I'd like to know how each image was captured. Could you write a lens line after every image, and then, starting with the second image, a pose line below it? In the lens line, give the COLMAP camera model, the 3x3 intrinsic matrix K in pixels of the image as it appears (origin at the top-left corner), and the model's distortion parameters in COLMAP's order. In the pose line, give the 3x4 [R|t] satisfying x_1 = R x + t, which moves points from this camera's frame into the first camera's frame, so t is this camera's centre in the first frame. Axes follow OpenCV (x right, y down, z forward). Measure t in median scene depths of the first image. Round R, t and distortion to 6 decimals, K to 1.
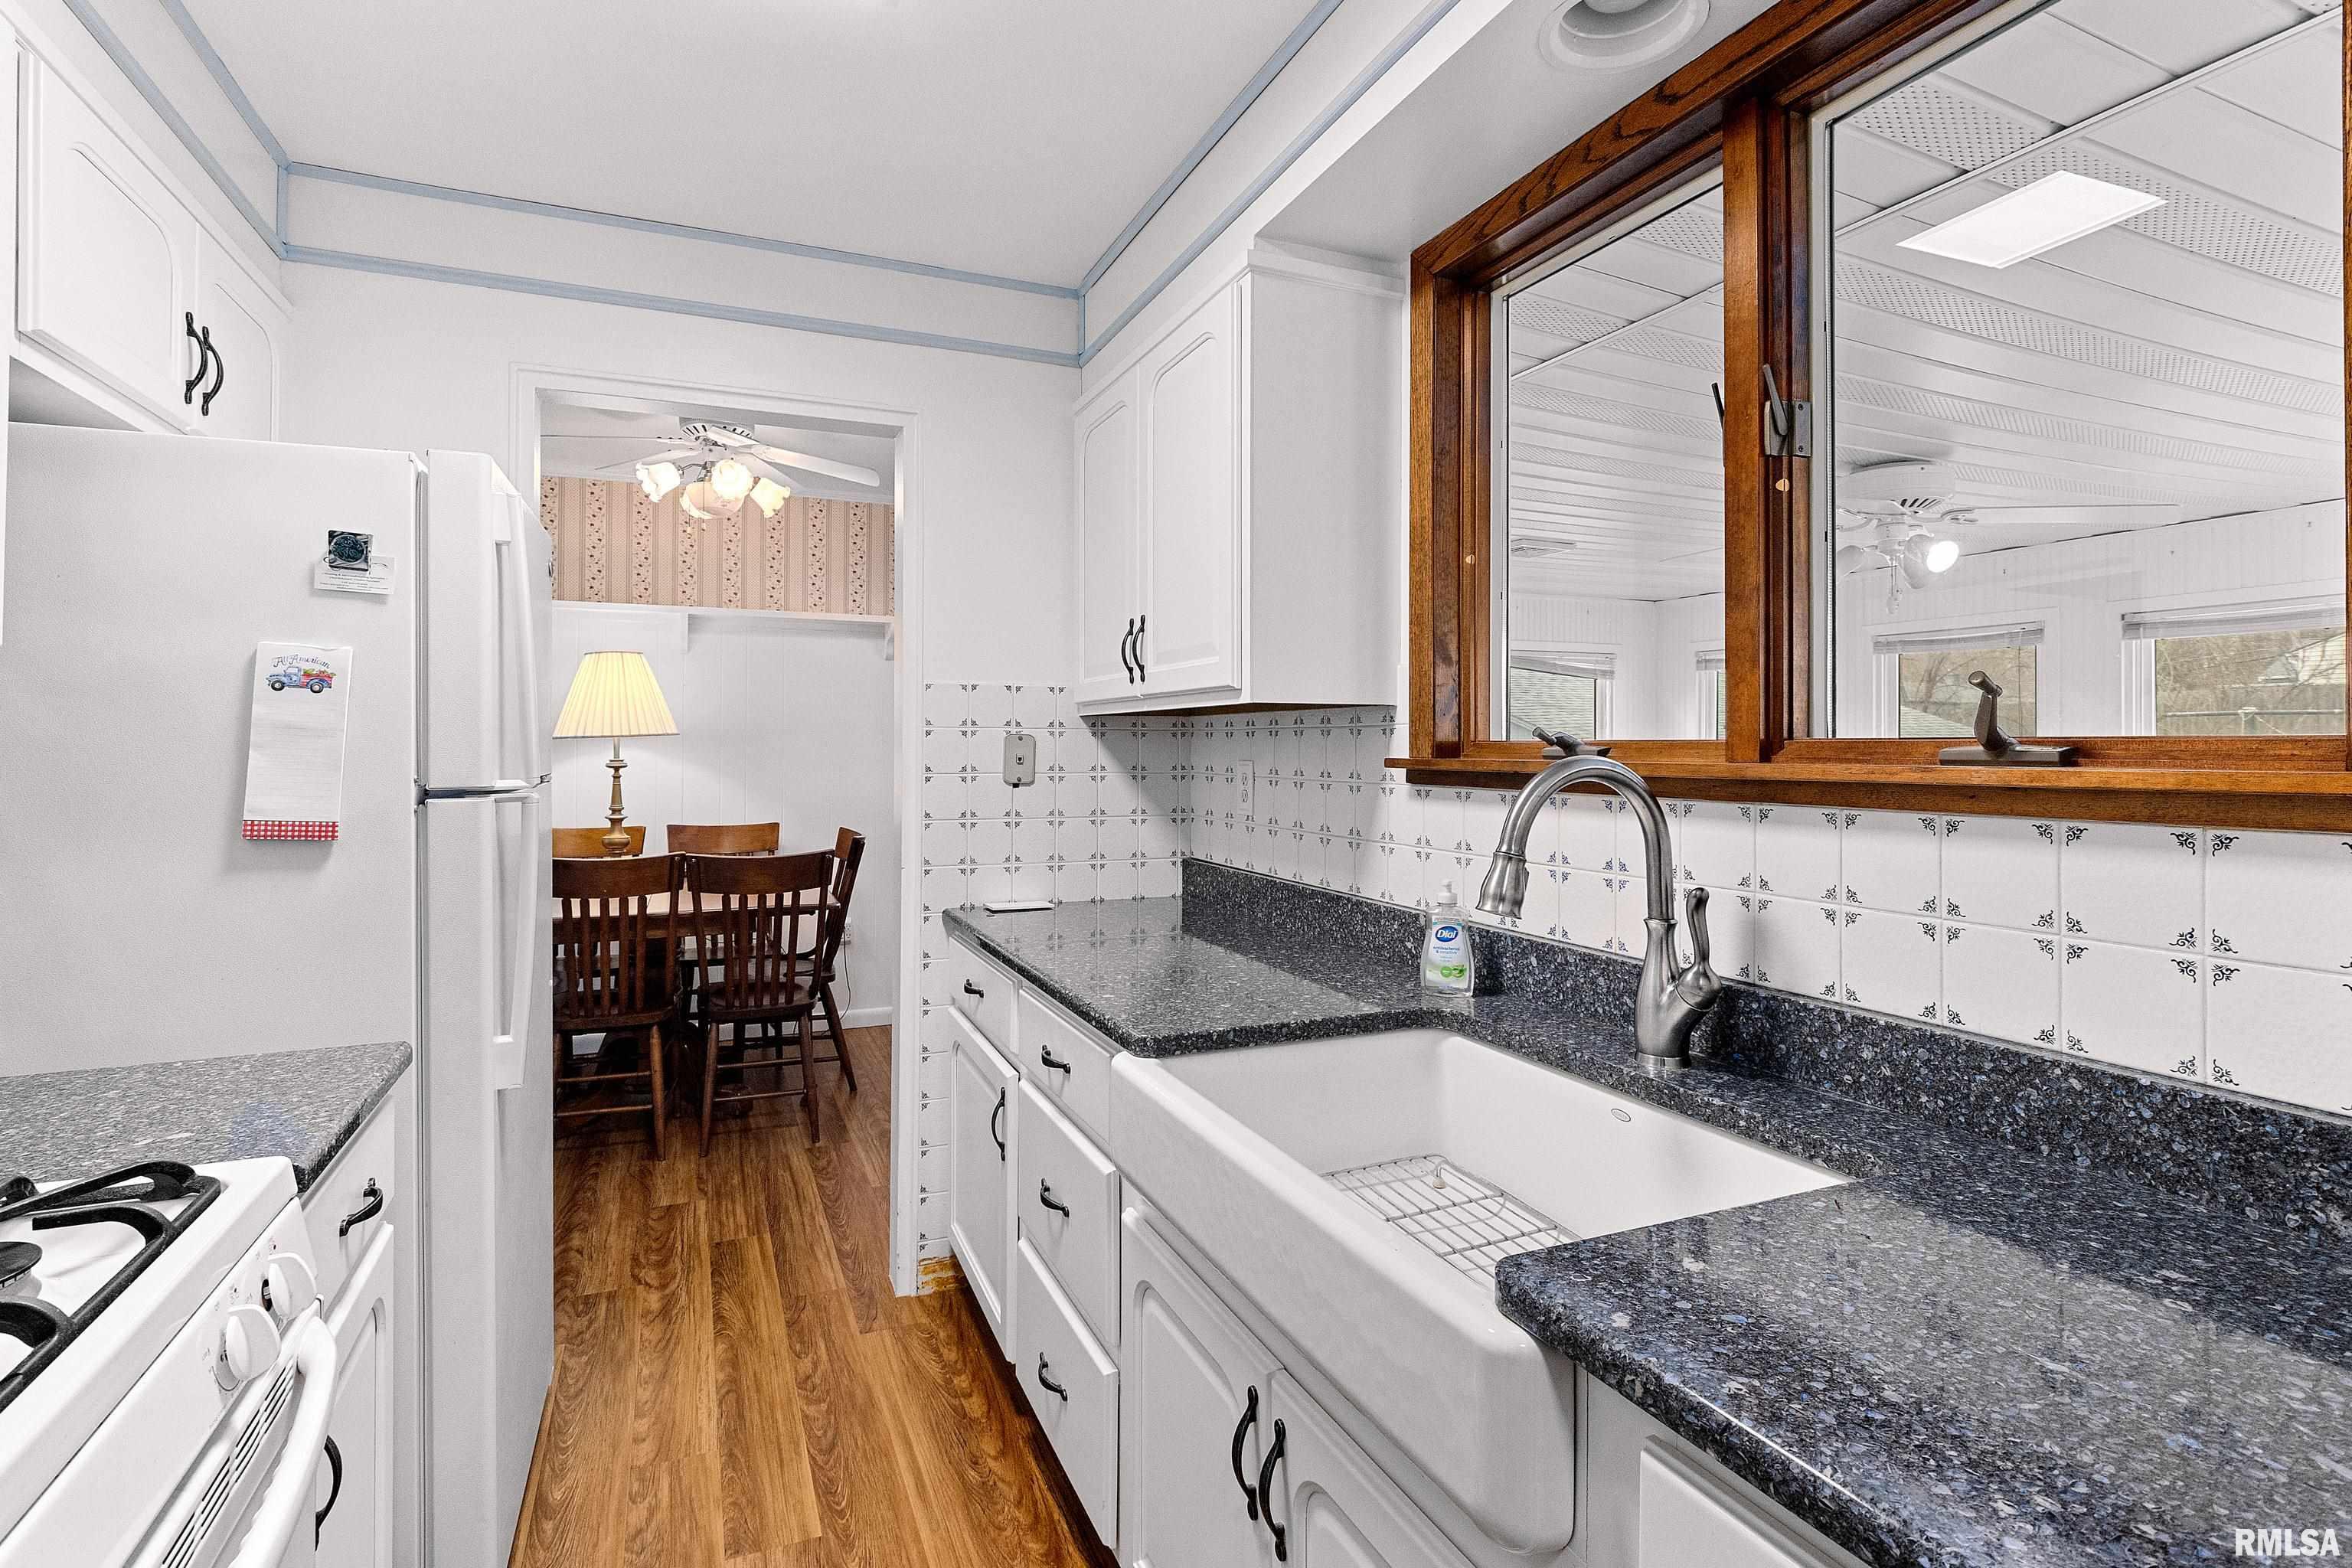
lens RADIAL K [[1097.5, 0, 1161.9], [0, 1097.5, 731.8], [0, 0, 1]] dist [0.005321, -0.004273]
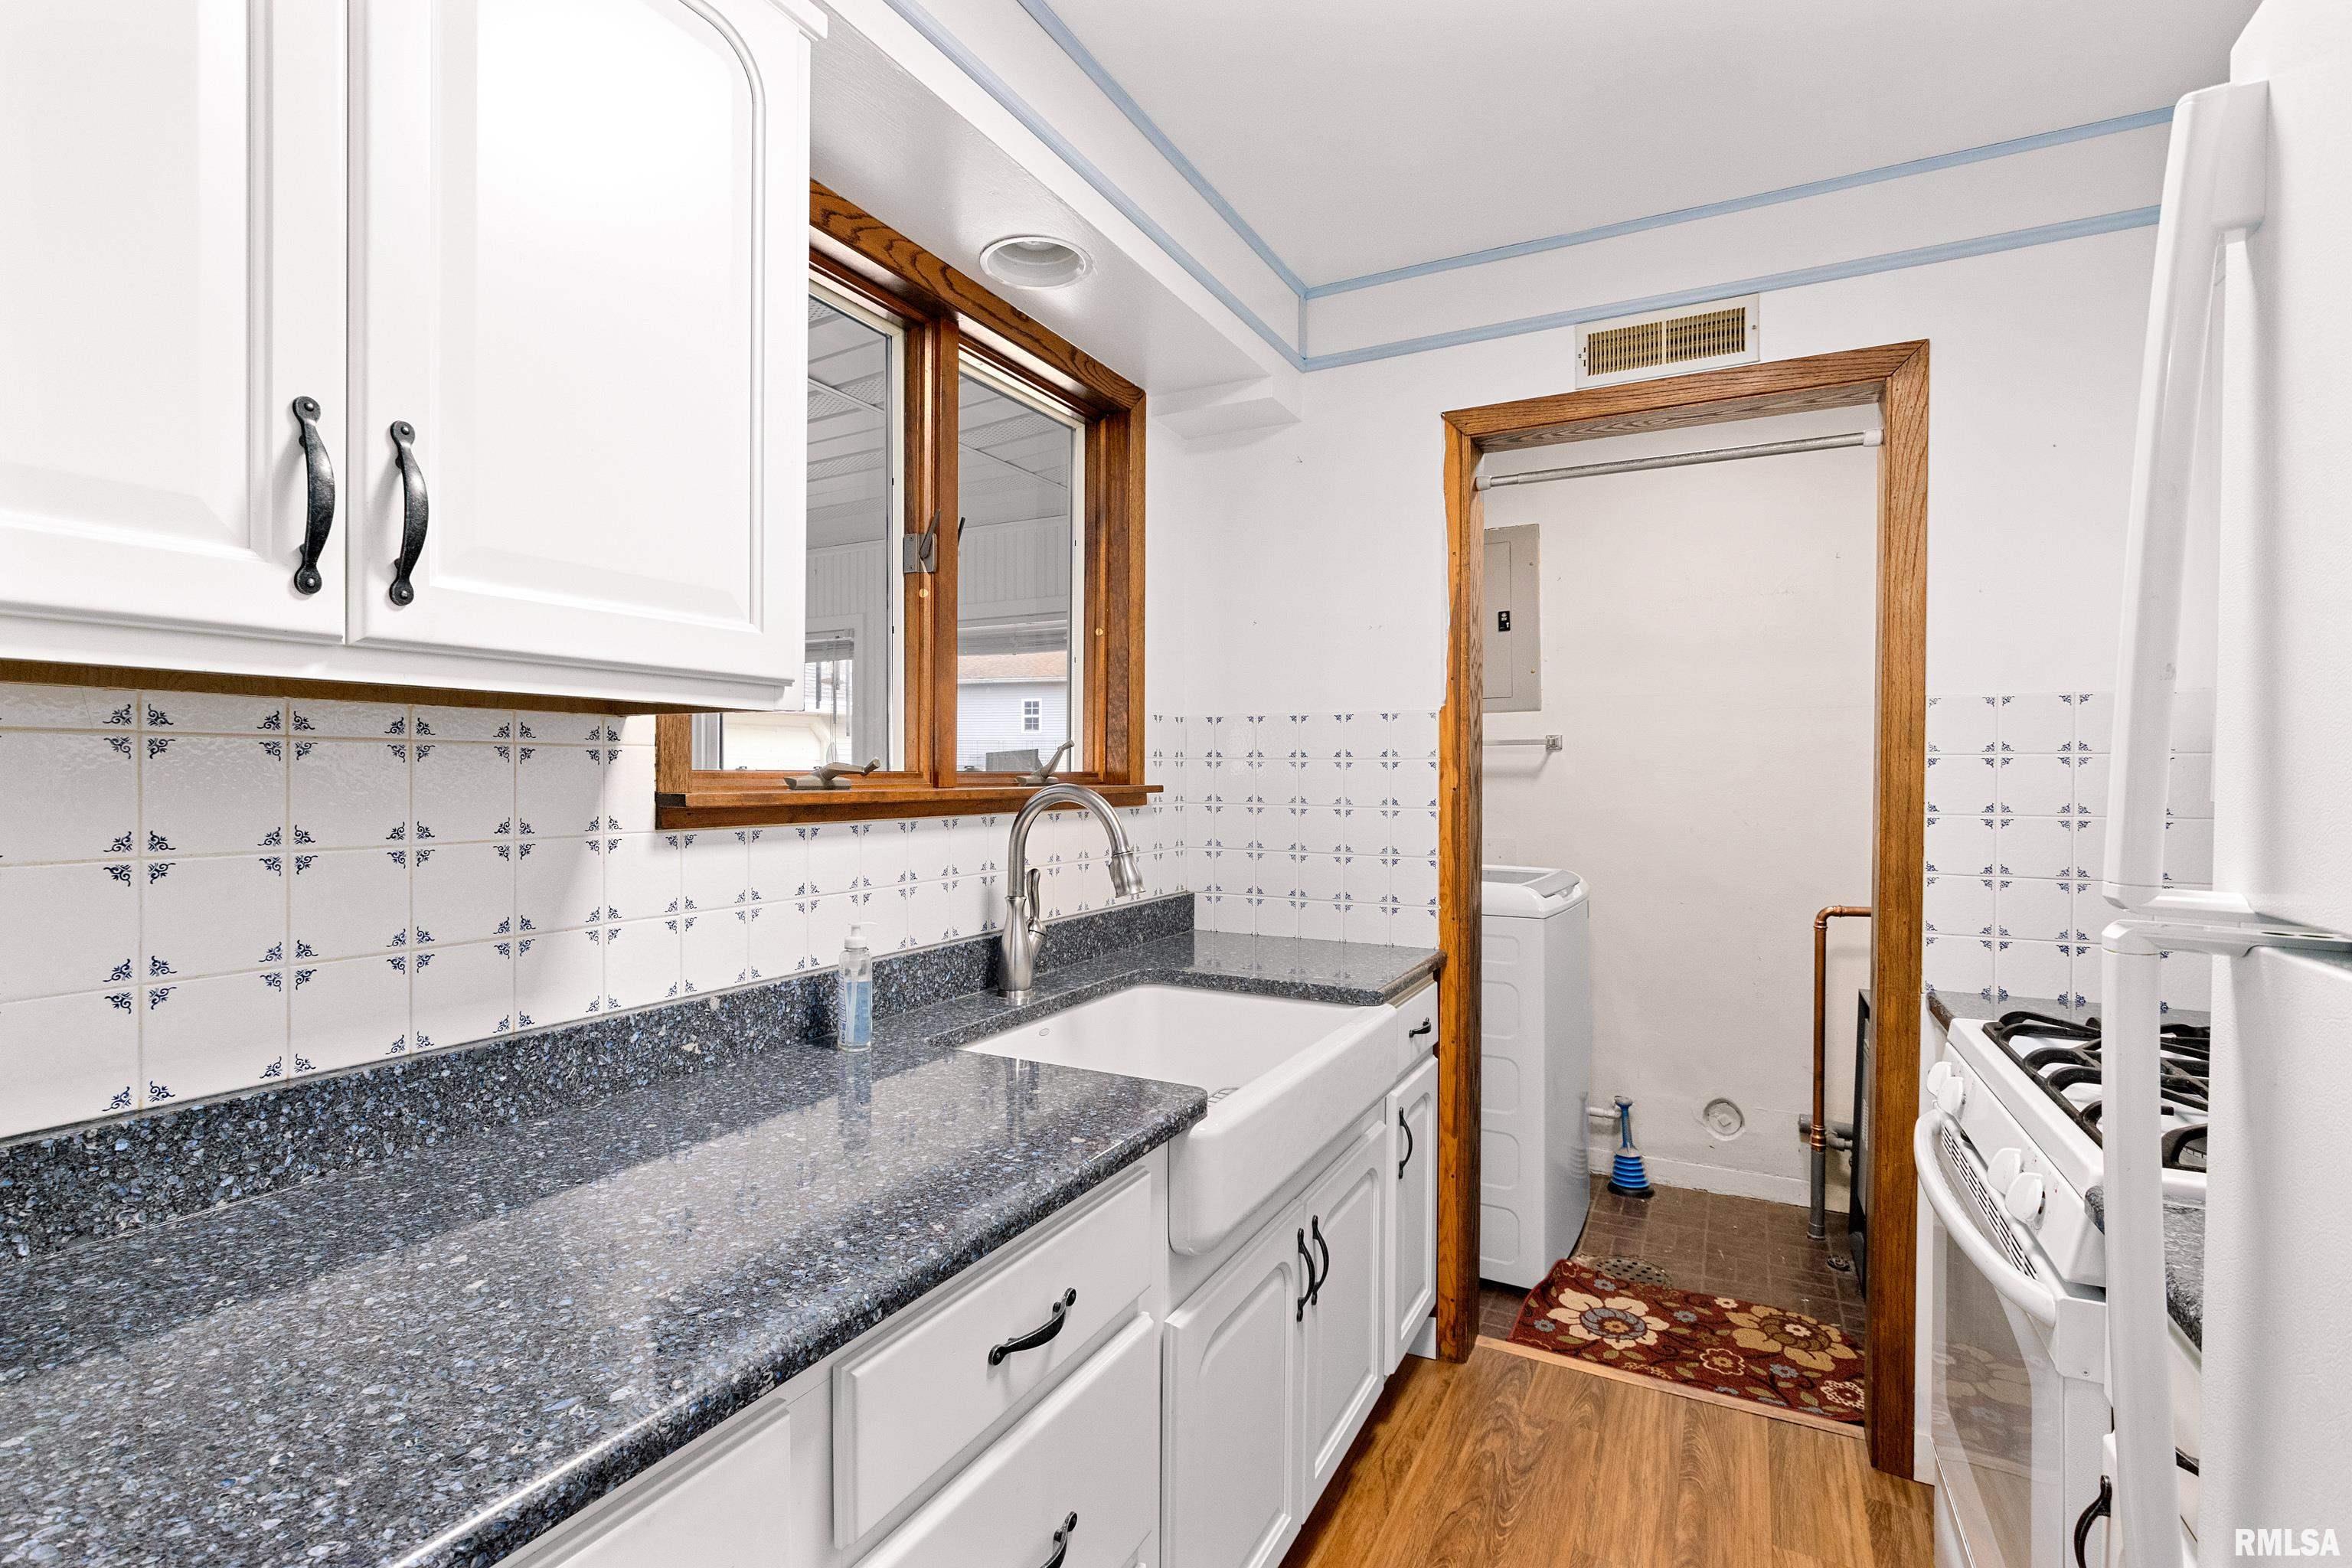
lens RADIAL K [[1097.5, 0, 1162.1], [0, 1097.5, 781.6], [0, 0, 1]] dist [0.005321, -0.004273]
pose [[-0.624750, -0.009948, 0.780761, -0.474067], [-0.015339, 0.999882, 0.000466, 0.009190], [-0.780674, -0.011684, -0.624829, 1.048757]]
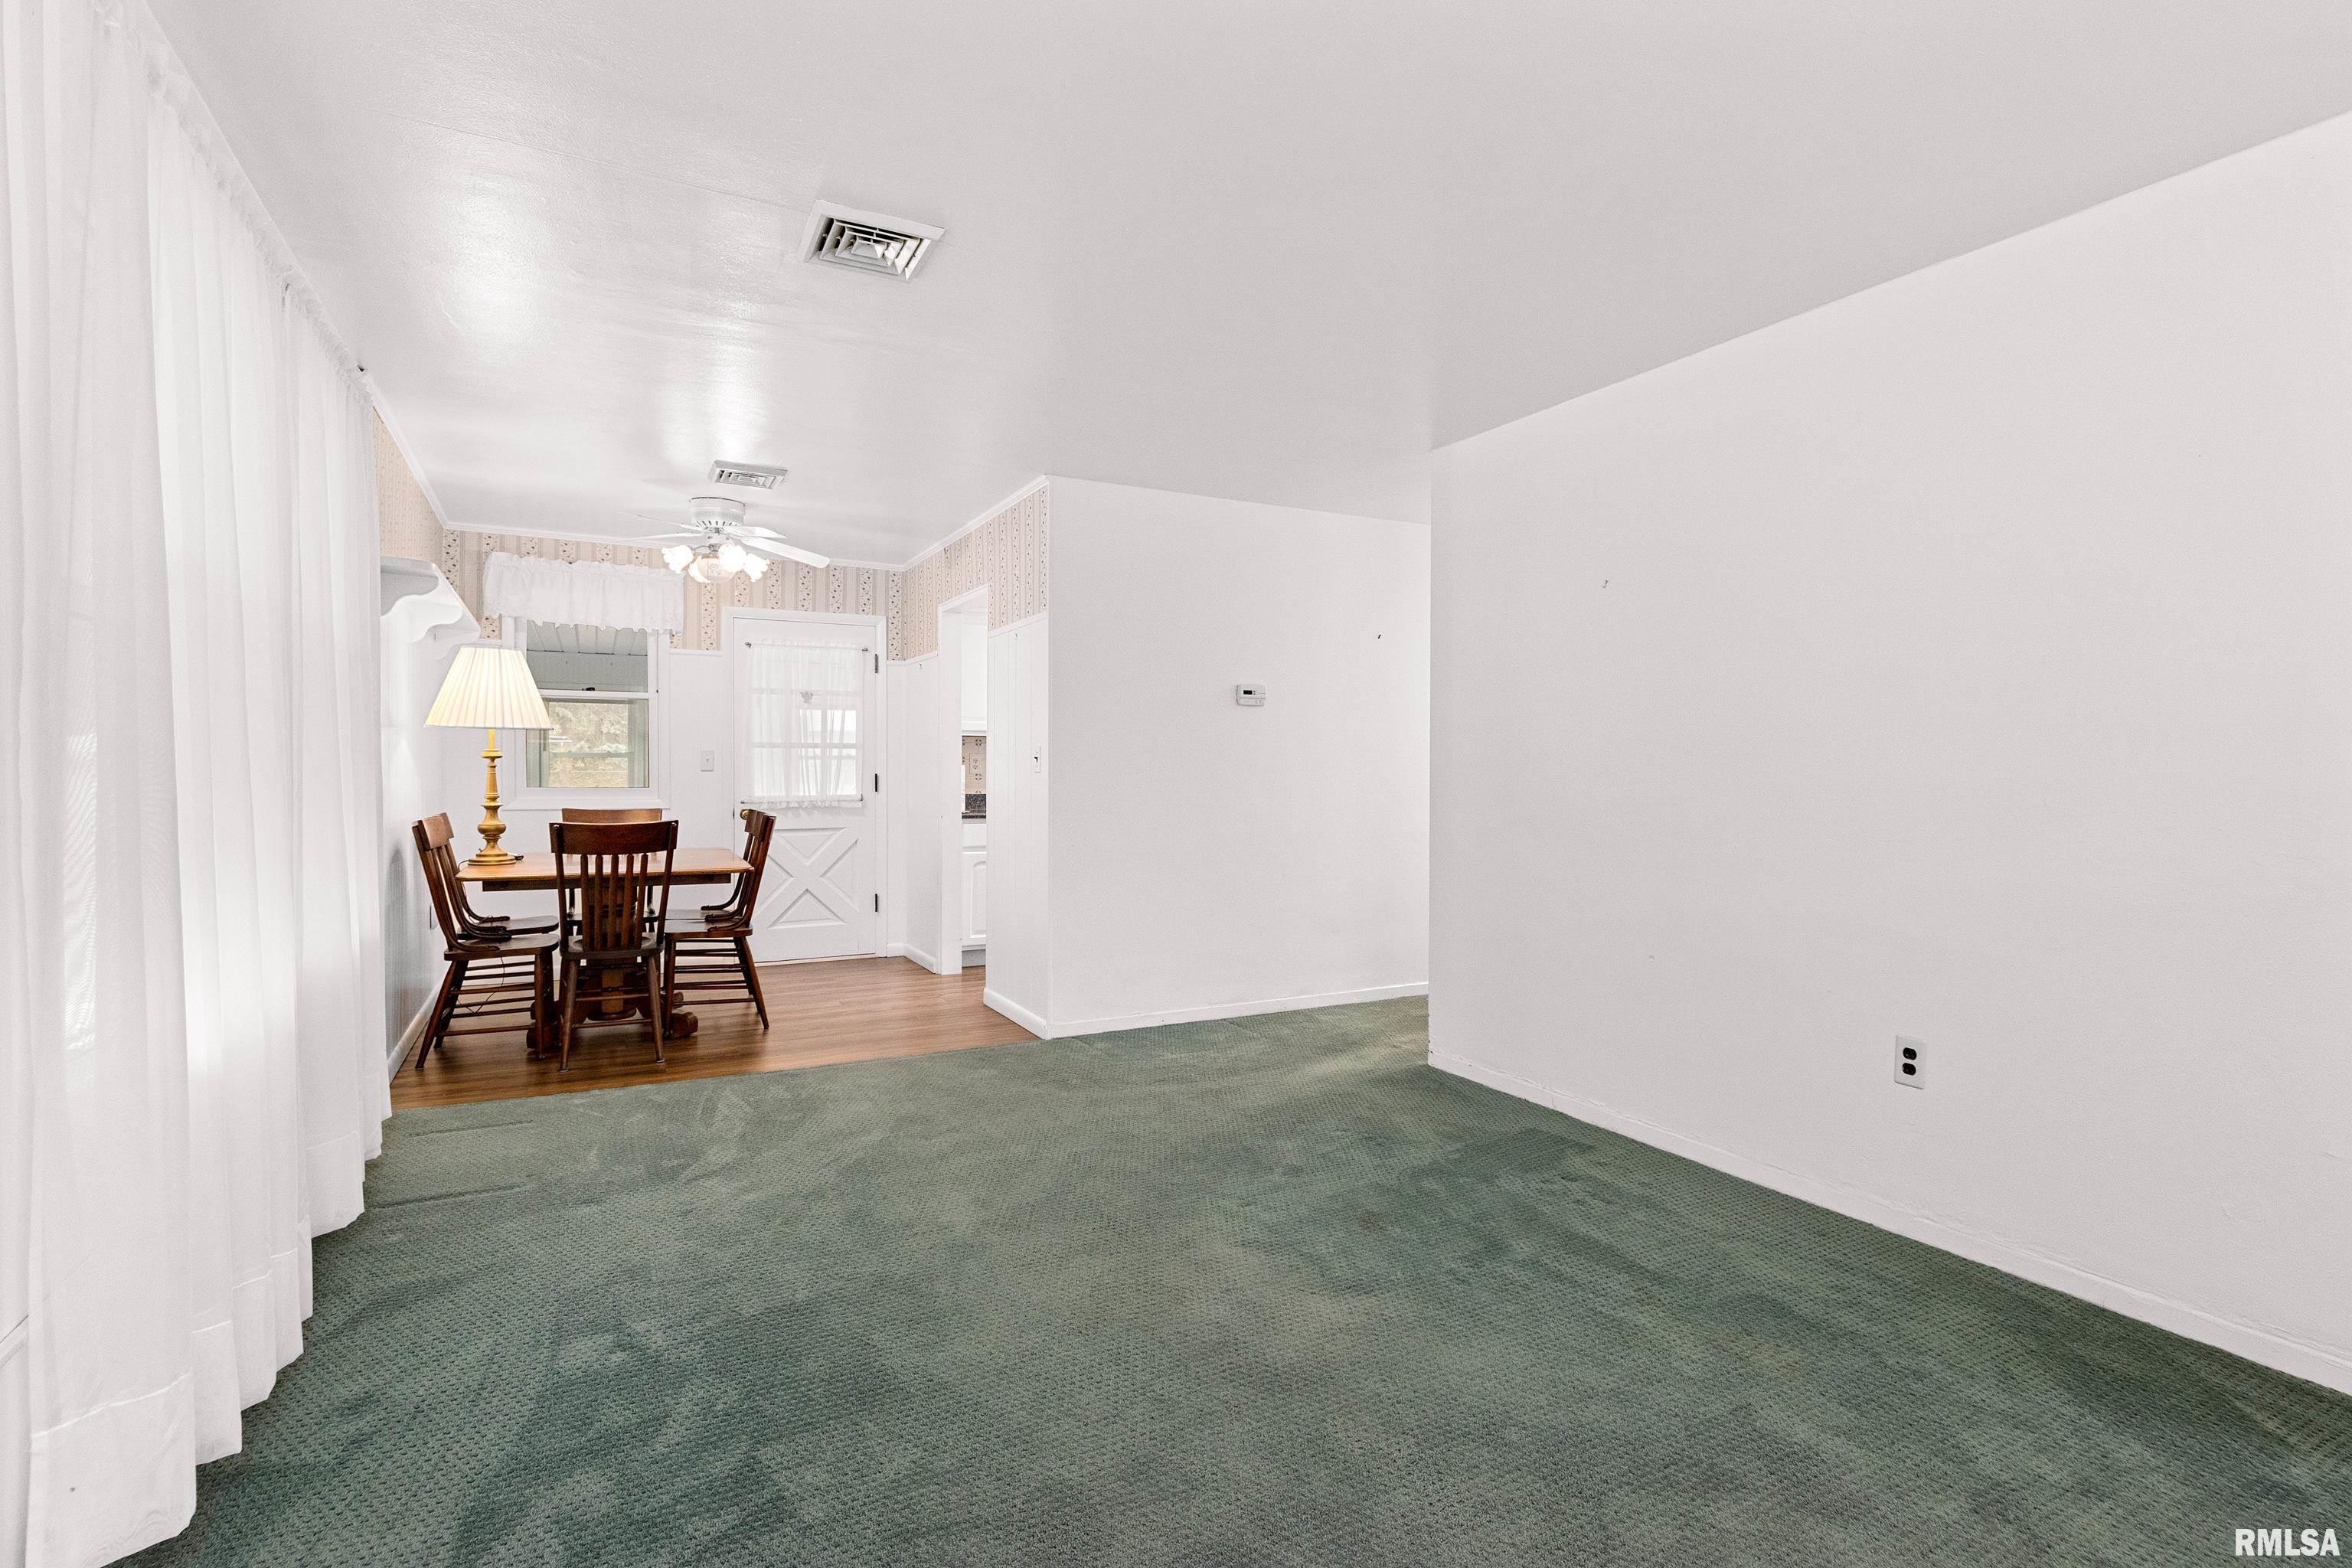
lens RADIAL K [[1097.5, 0, 1148.2], [0, 1097.5, 771.6], [0, 0, 1]] dist [0.005321, -0.004273]
pose [[-0.071373, -0.006013, 0.997432, -3.071075], [-0.018282, 0.999822, 0.004719, 0.056798], [-0.997282, -0.017898, -0.071470, 0.878521]]
